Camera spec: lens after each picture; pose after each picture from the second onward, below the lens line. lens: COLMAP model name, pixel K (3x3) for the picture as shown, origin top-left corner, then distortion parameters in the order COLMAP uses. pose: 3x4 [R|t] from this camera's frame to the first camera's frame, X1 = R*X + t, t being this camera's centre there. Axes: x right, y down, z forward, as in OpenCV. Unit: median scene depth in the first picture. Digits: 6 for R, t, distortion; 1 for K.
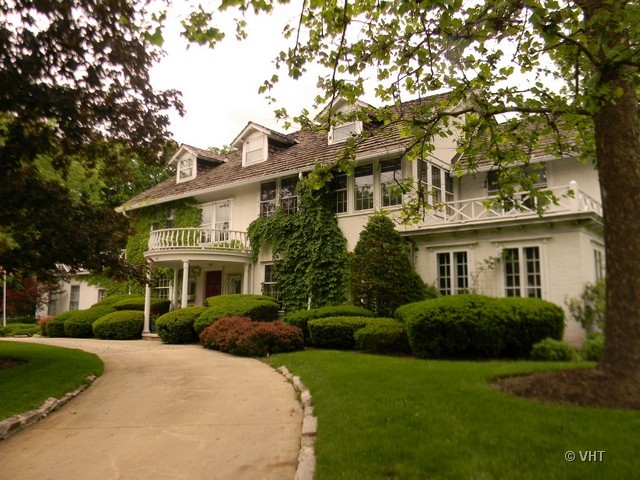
lens RADIAL K [[509.9, 0, 318.8], [0, 509.9, 239.8], [0, 0, 1]] dist [-0.017075, -0.008140]
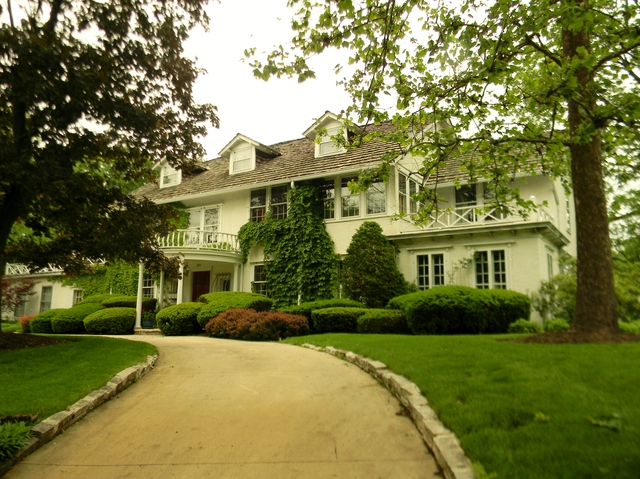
lens RADIAL K [[509.9, 0, 321.5], [0, 509.9, 240.3], [0, 0, 1]] dist [-0.017075, -0.008140]
pose [[0.992530, 0.022148, 0.119977, -0.124841], [-0.019361, 0.999516, -0.024344, 0.025401], [-0.120458, 0.021839, 0.992478, -0.124677]]
